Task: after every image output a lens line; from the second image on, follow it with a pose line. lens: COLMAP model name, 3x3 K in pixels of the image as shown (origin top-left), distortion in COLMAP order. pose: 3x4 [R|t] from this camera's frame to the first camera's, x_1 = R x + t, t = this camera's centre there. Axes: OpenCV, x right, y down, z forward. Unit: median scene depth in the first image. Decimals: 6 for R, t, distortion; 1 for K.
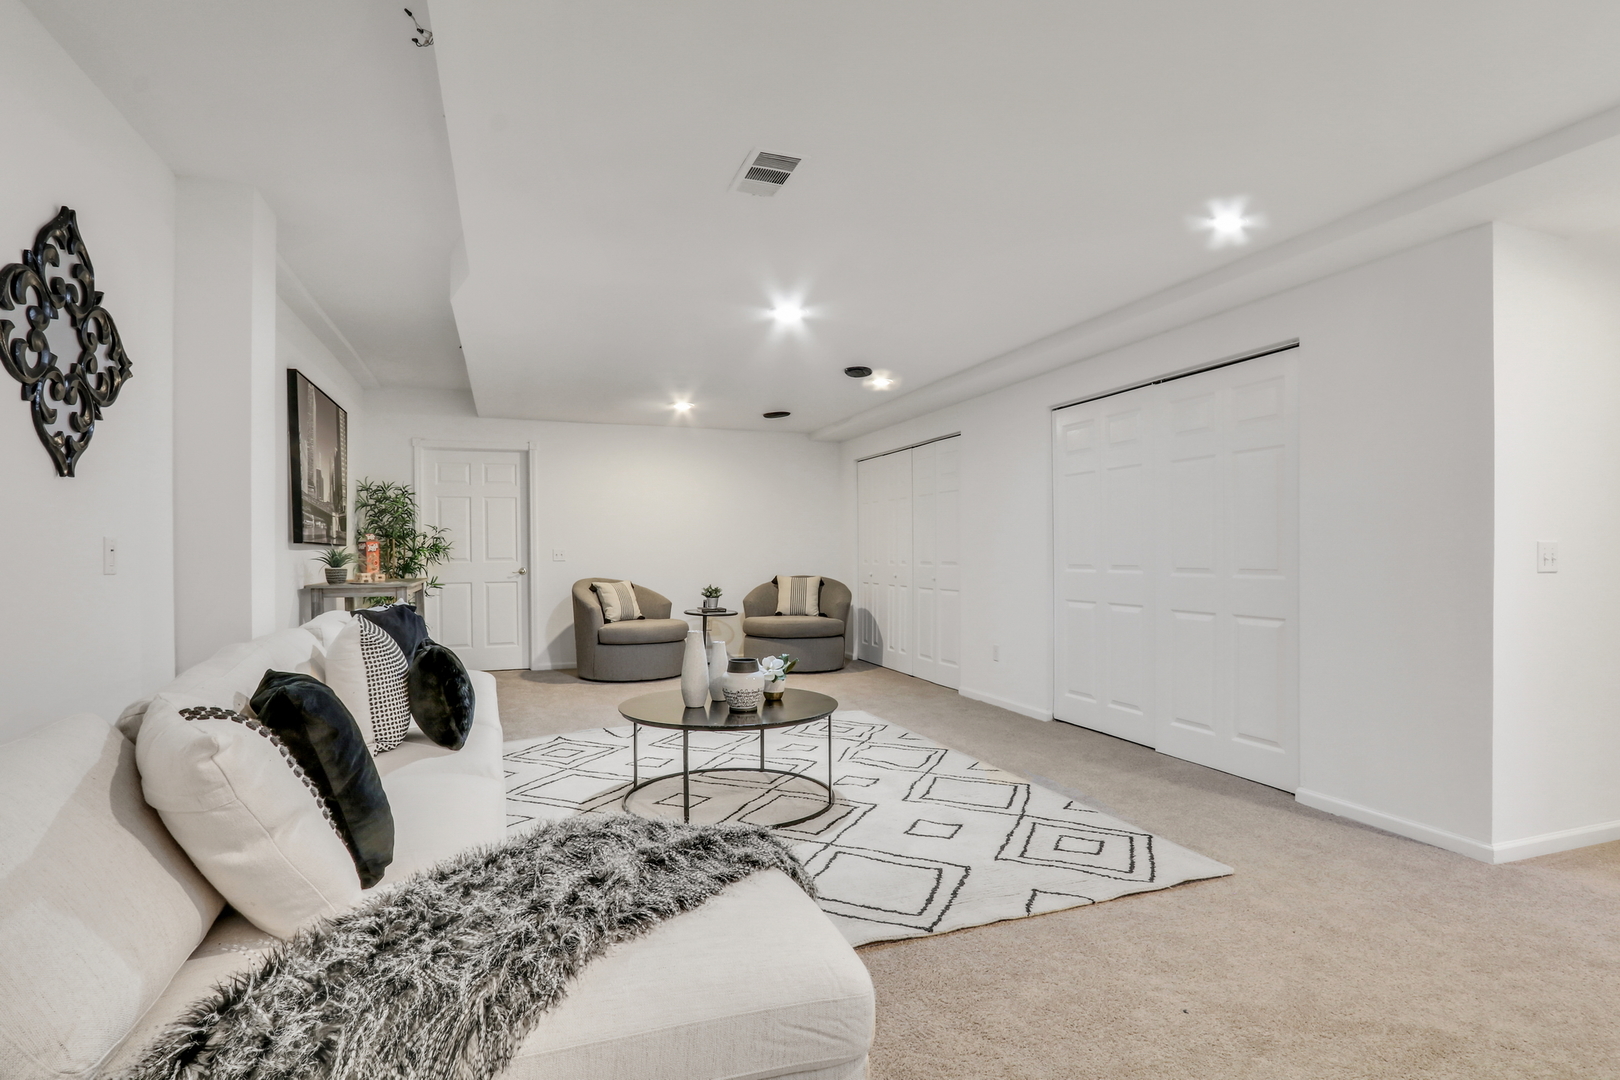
lens RADIAL K [[756.8, 0, 804.9], [0, 756.8, 542.7], [0, 0, 1]] dist [-0.021824, 0.004370]
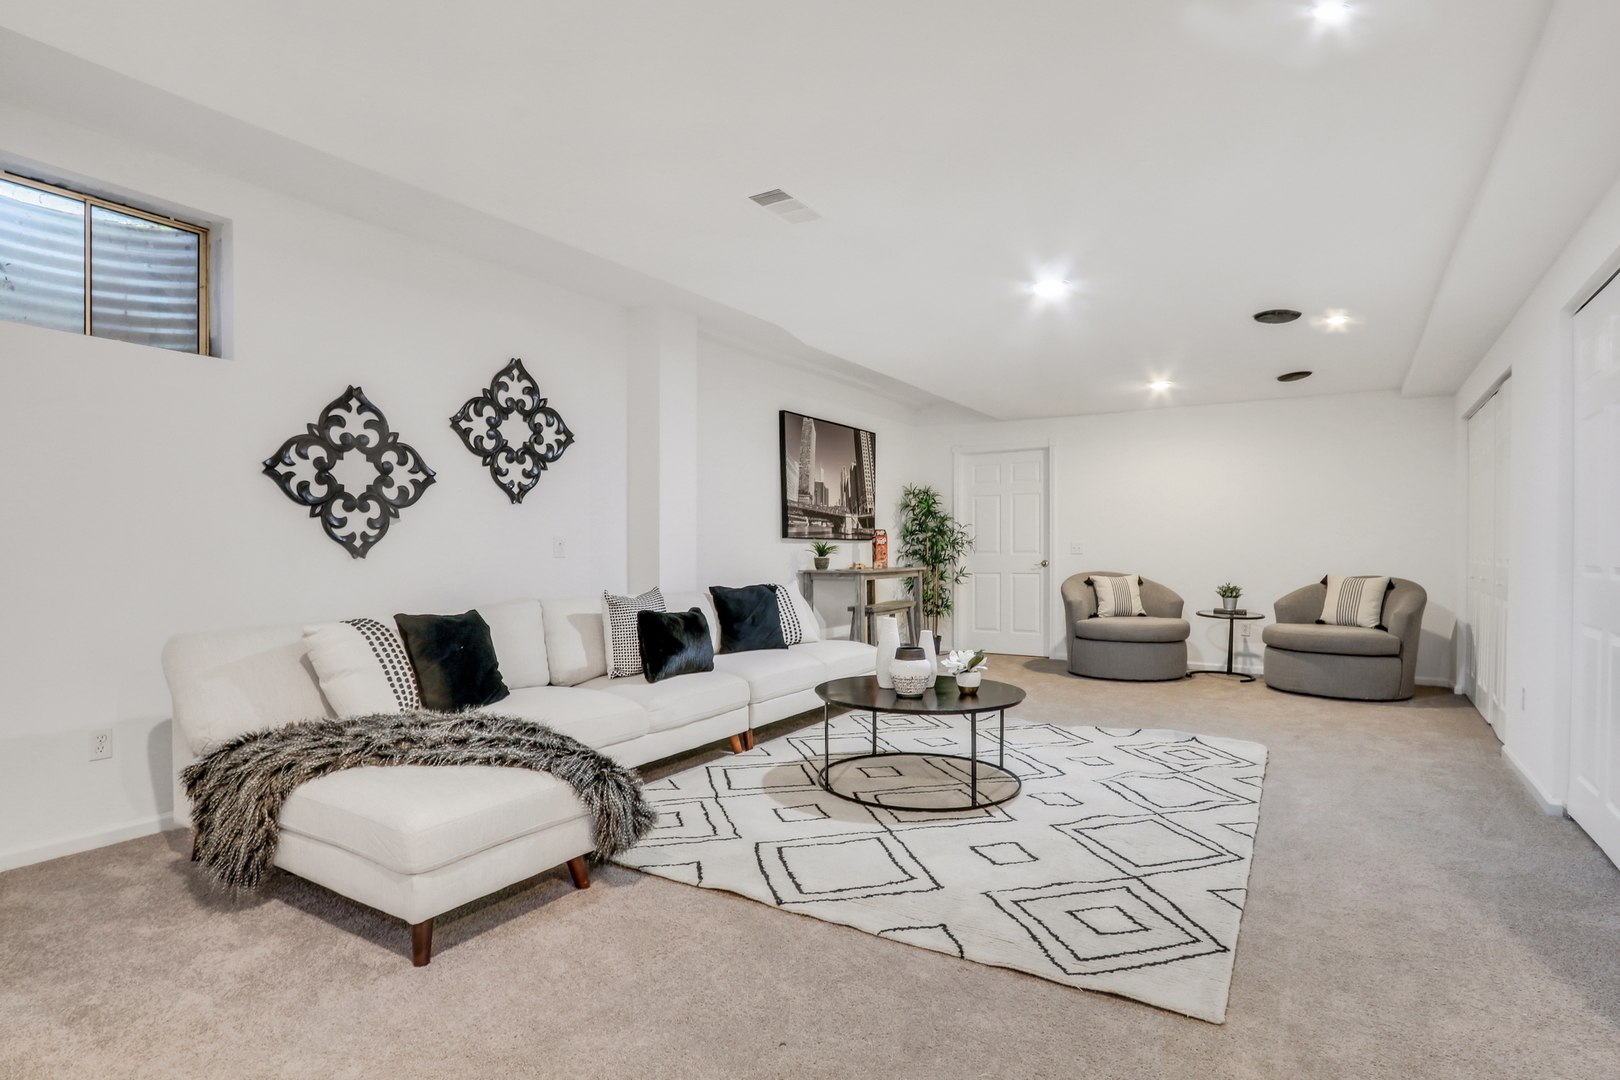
lens RADIAL K [[756.8, 0, 804.9], [0, 756.8, 542.7], [0, 0, 1]] dist [-0.021824, 0.004370]
pose [[0.651763, -0.002188, -0.758420, 0.225941], [0.009232, 0.999945, 0.005049, 0.001360], [0.758367, -0.010293, 0.651747, 0.078567]]
